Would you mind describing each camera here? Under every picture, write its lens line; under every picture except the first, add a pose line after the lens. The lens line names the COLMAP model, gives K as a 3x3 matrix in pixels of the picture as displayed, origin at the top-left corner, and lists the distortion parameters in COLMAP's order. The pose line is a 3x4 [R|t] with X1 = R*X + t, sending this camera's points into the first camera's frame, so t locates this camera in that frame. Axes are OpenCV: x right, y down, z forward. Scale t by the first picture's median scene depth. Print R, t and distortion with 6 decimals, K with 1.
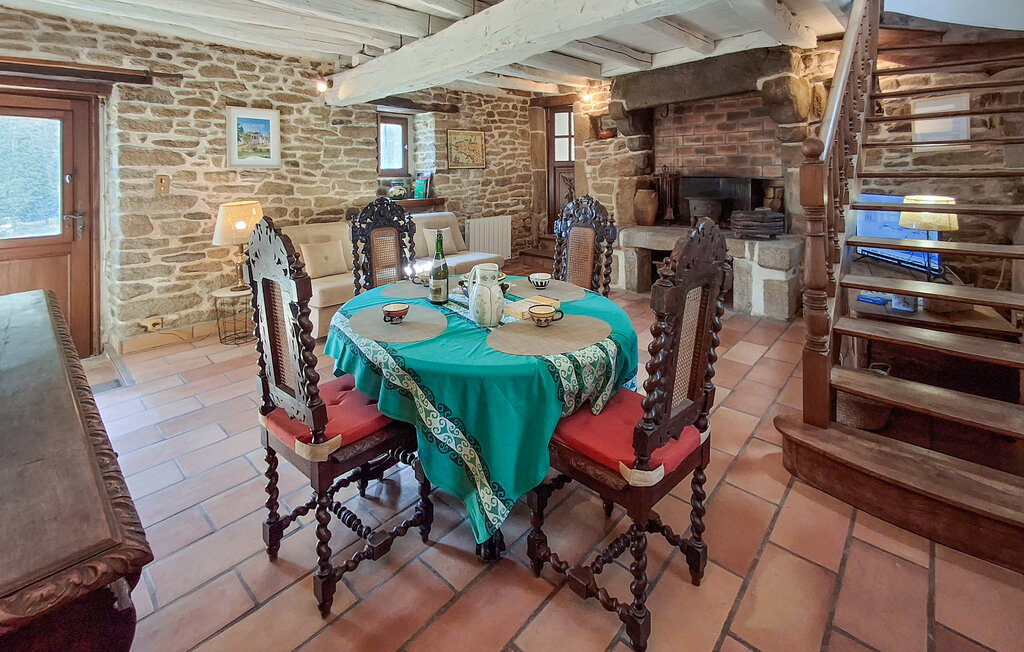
lens RADIAL K [[469.4, 0, 512.0], [0, 469.4, 326.0], [0, 0, 1]] dist [-0.000934, 0.015447]
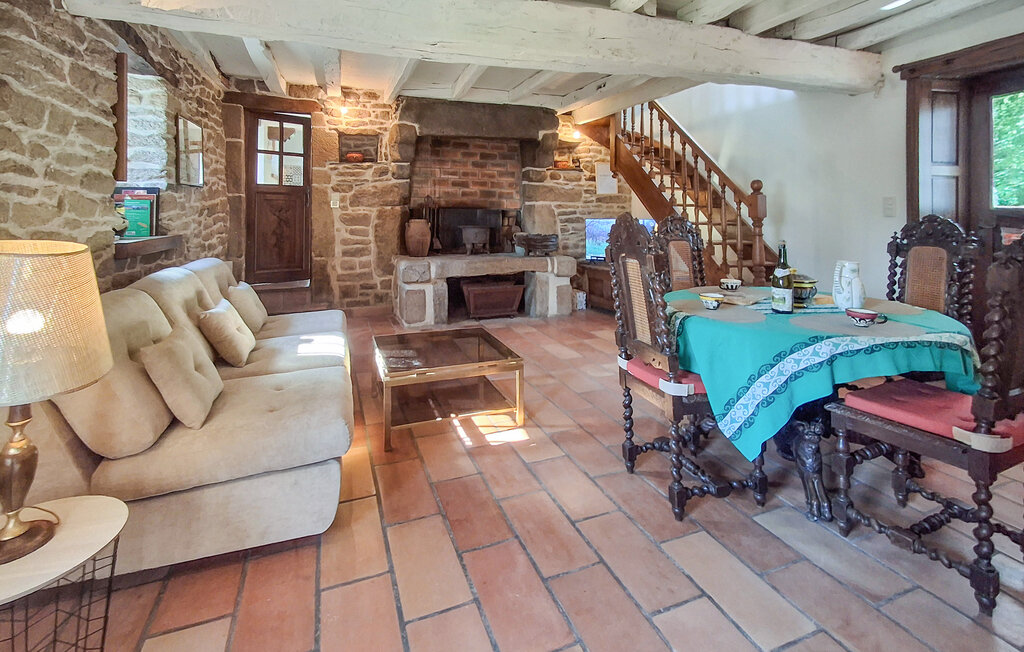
lens RADIAL K [[469.4, 0, 512.0], [0, 469.4, 326.0], [0, 0, 1]] dist [-0.000934, 0.015447]
pose [[0.383540, -0.202611, 0.901025, -0.657410], [0.281276, 0.954913, 0.094998, -0.145645], [-0.879648, 0.217001, 0.423237, 0.569802]]
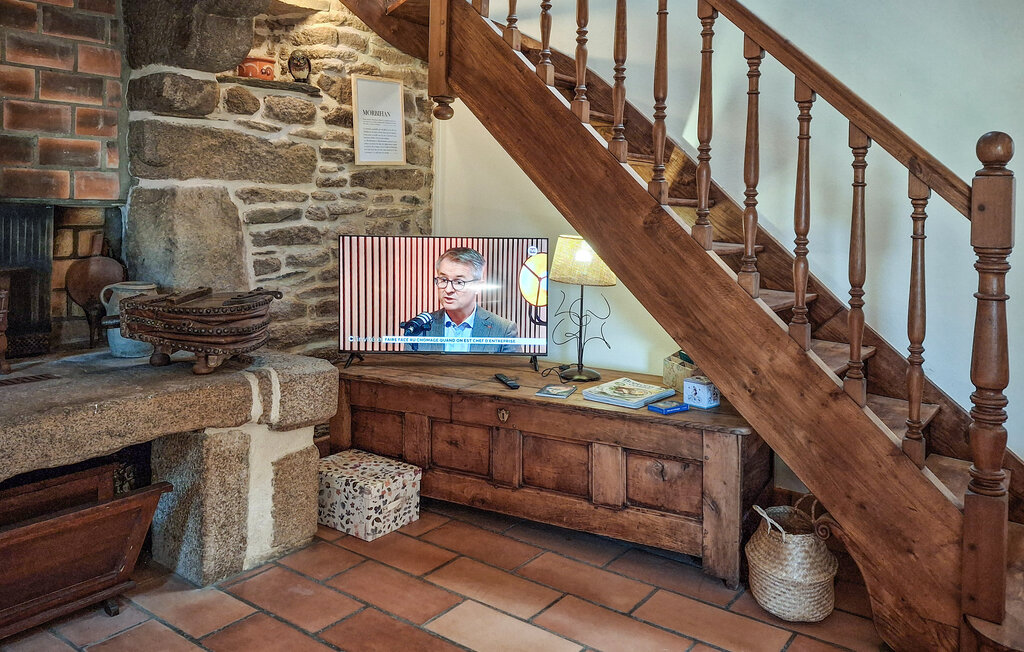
lens RADIAL K [[847.5, 0, 477.1], [0, 847.5, 252.6], [0, 0, 1]] dist [0.002866, 0.000150]
pose [[-0.106423, -0.043522, 0.993368, -0.136692], [0.296427, 0.952225, 0.073476, -0.249929], [-0.949108, 0.302280, -0.088438, 0.826753]]
